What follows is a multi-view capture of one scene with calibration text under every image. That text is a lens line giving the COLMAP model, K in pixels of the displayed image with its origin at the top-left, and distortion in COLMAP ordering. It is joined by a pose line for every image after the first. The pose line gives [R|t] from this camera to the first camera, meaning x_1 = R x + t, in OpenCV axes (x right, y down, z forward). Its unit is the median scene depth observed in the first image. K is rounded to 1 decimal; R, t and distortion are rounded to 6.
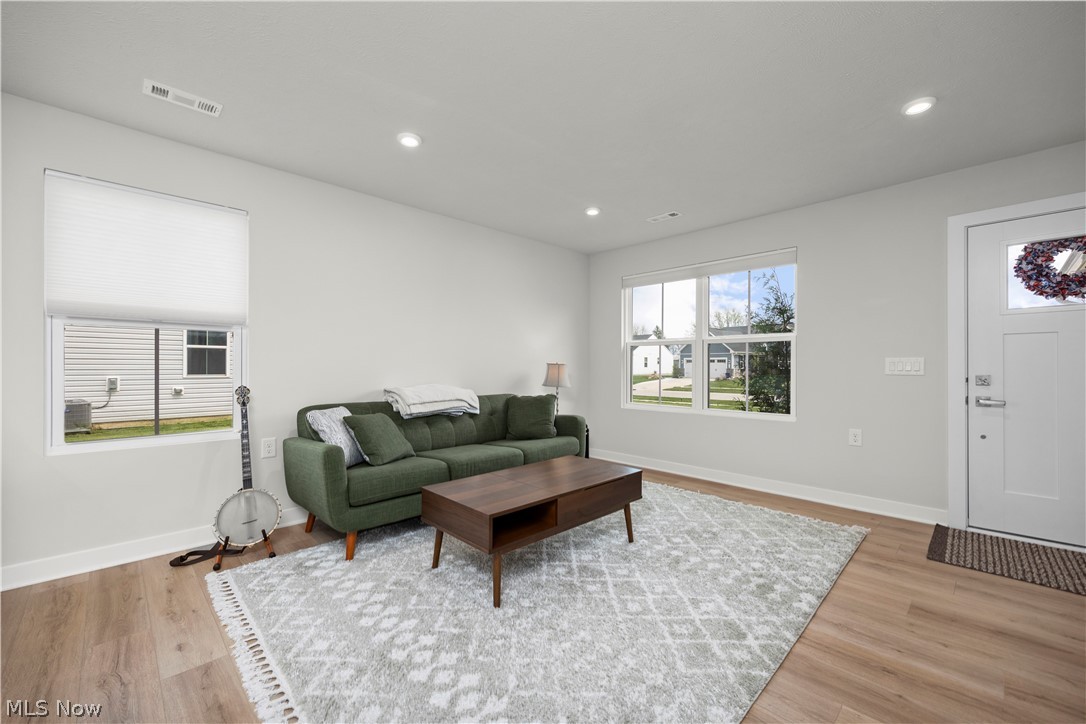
lens RADIAL K [[427.4, 0, 540.9], [0, 427.4, 364.3], [0, 0, 1]] dist [0.000682, -0.000310]
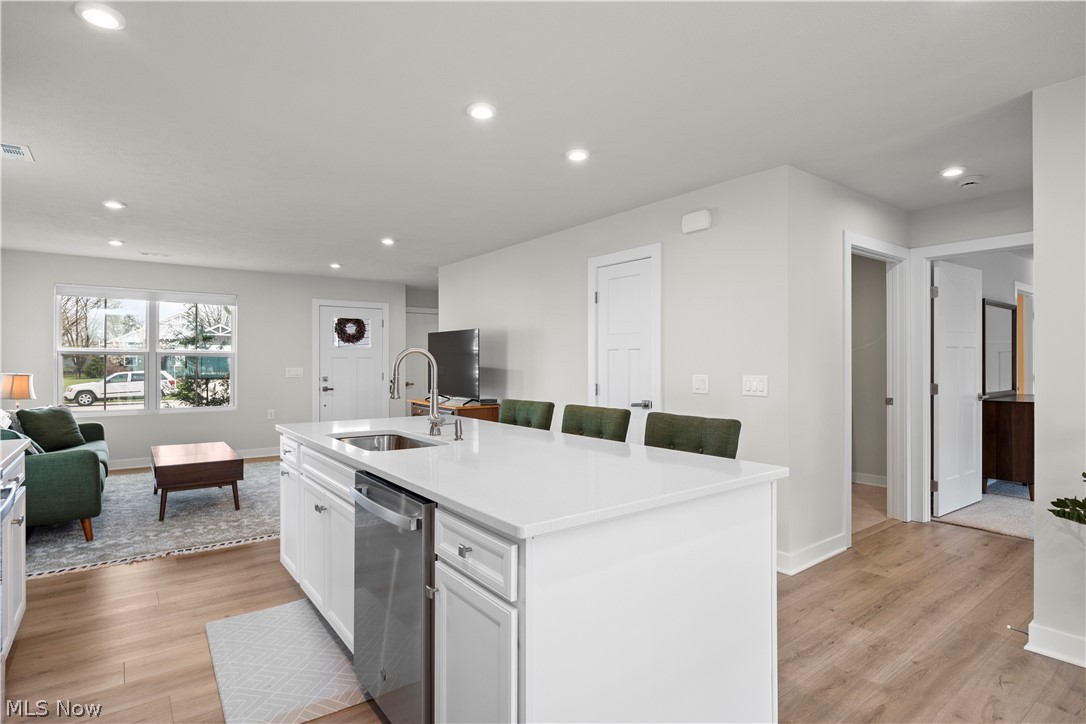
lens RADIAL K [[549.9, 0, 544.8], [0, 549.9, 364.4], [0, 0, 1]] dist [-0.006283, -0.001836]
pose [[0.111389, -0.004982, 0.993764, -1.739350], [-0.002658, 0.999982, 0.005311, -0.057862], [-0.993773, -0.003233, 0.111374, -0.439592]]
